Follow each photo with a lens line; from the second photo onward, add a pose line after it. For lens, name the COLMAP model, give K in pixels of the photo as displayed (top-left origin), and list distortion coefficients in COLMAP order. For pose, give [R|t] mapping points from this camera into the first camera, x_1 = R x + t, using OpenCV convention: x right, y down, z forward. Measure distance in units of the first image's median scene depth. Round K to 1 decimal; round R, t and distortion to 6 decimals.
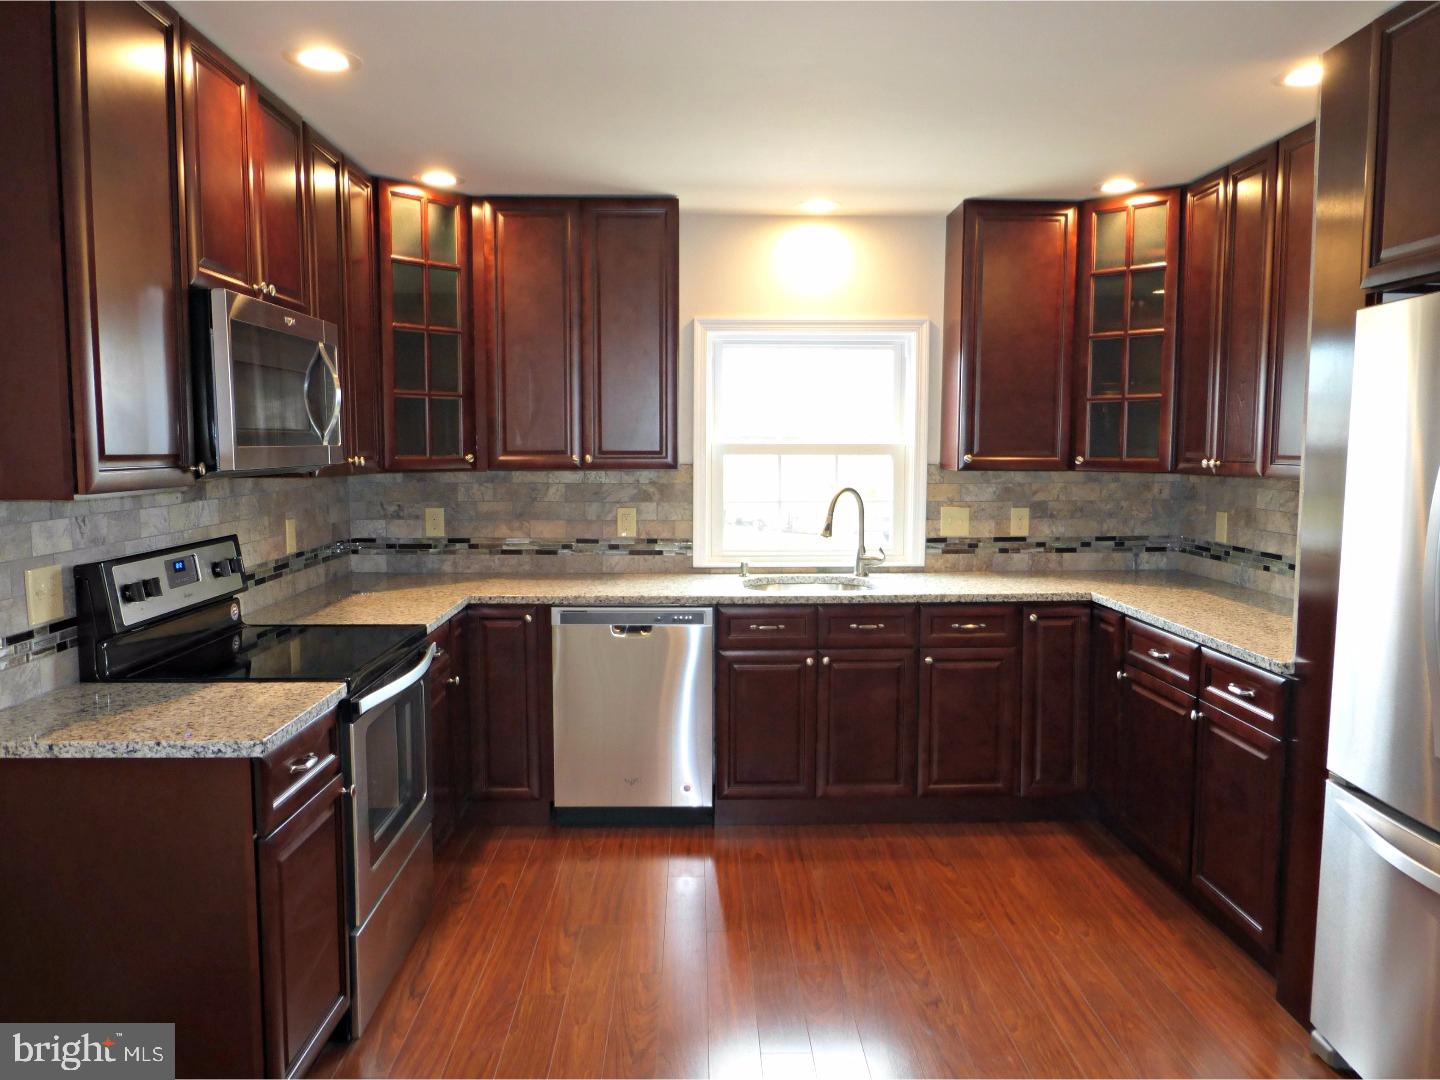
lens RADIAL K [[1061.4, 0, 718.2], [0, 1061.4, 539.8], [0, 0, 1]] dist [-0.034248, 0.033334]
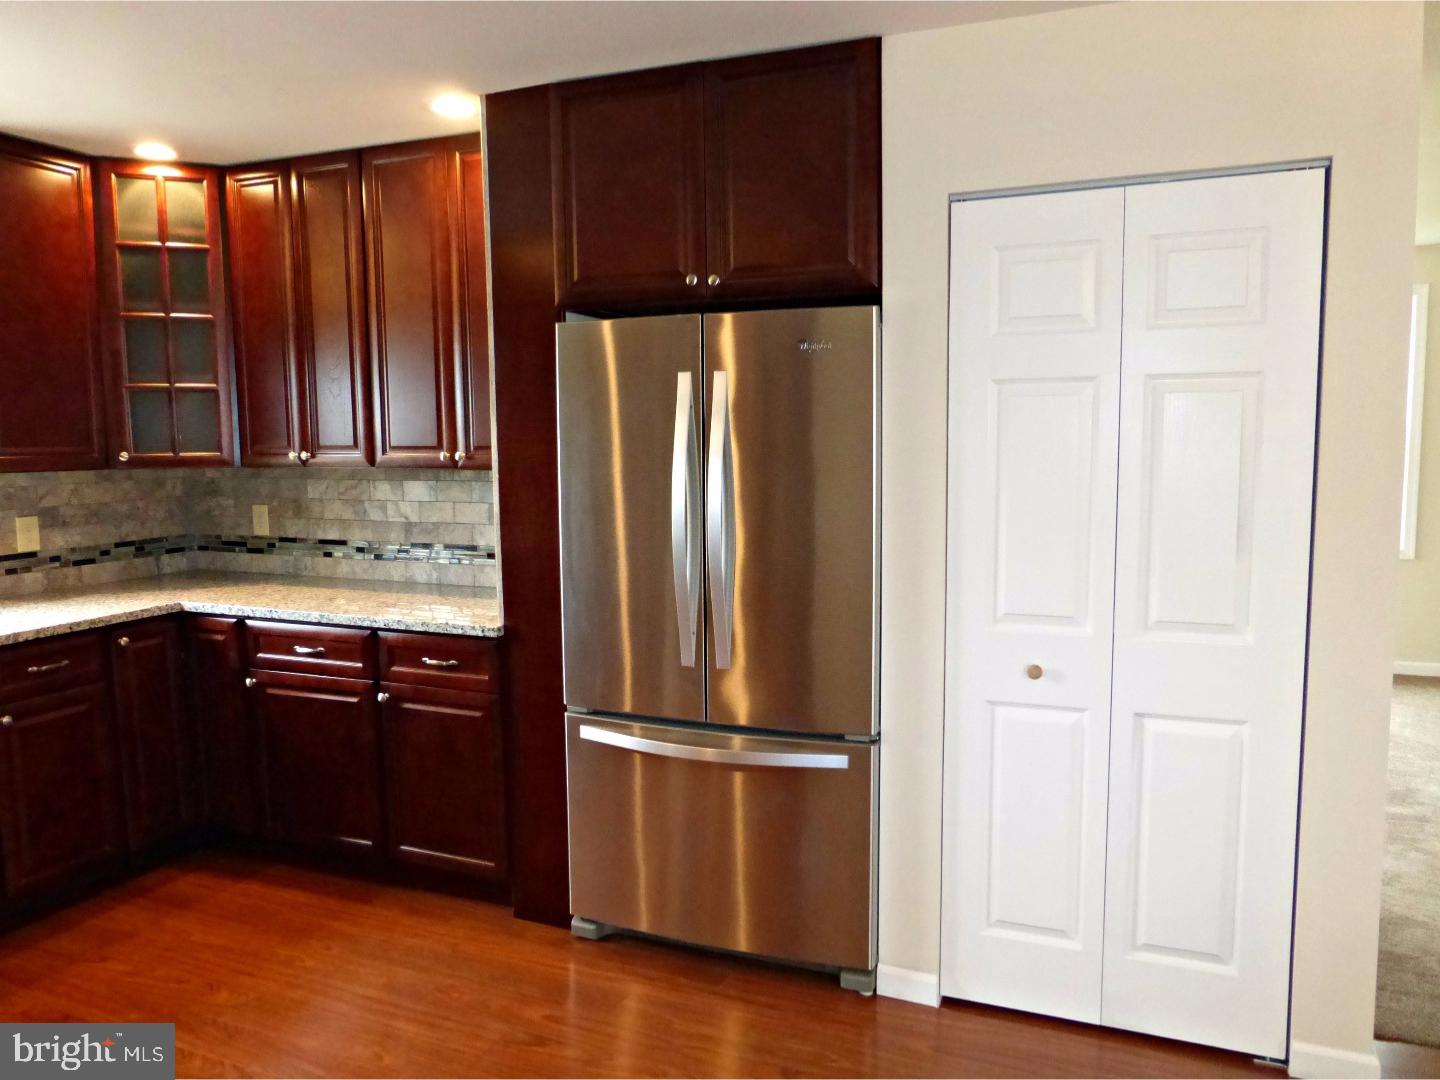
lens RADIAL K [[1061.4, 0, 719.4], [0, 1061.4, 538.8], [0, 0, 1]] dist [-0.034248, 0.033334]
pose [[0.399568, -0.093699, 0.911903, -0.264500], [0.087810, 0.994100, 0.063669, -0.019747], [-0.912488, 0.054635, 0.405438, 0.200996]]
